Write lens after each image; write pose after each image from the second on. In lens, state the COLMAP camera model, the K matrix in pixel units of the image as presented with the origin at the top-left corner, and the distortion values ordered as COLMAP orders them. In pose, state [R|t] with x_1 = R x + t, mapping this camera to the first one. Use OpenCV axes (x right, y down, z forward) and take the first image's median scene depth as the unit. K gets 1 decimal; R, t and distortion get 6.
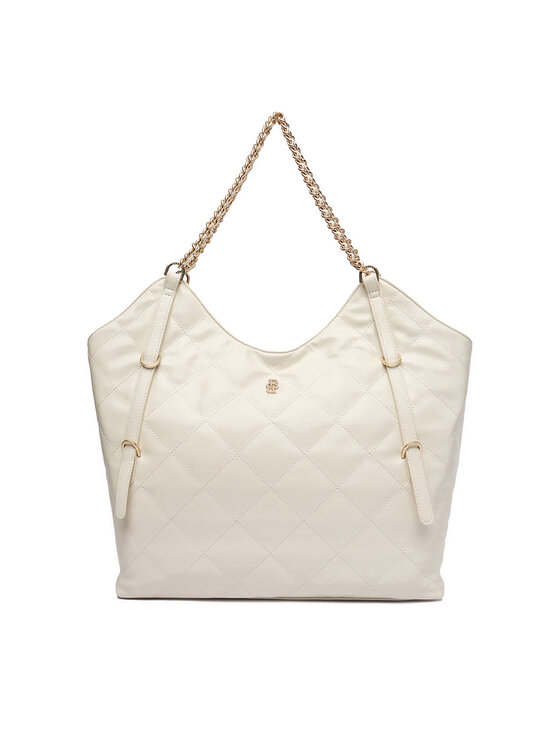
lens RADIAL K [[548.1, 0, 280.0], [0, 548.1, 373.0], [0, 0, 1]] dist [0.003516, 0.000591]
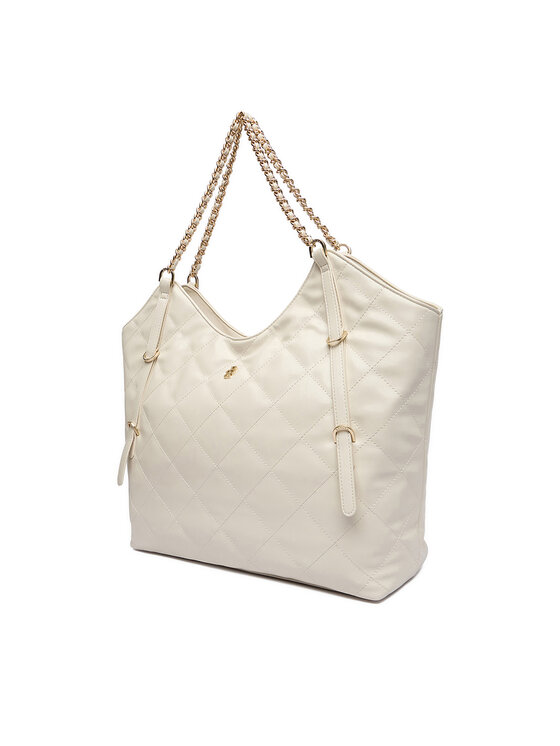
lens RADIAL K [[548.1, 0, 280.0], [0, 548.1, 373.0], [0, 0, 1]] dist [0.003516, 0.000591]
pose [[0.818096, -0.048969, -0.572992, 0.657575], [0.060546, 0.998165, 0.001139, 0.029963], [0.571885, -0.035624, 0.819560, 0.181310]]
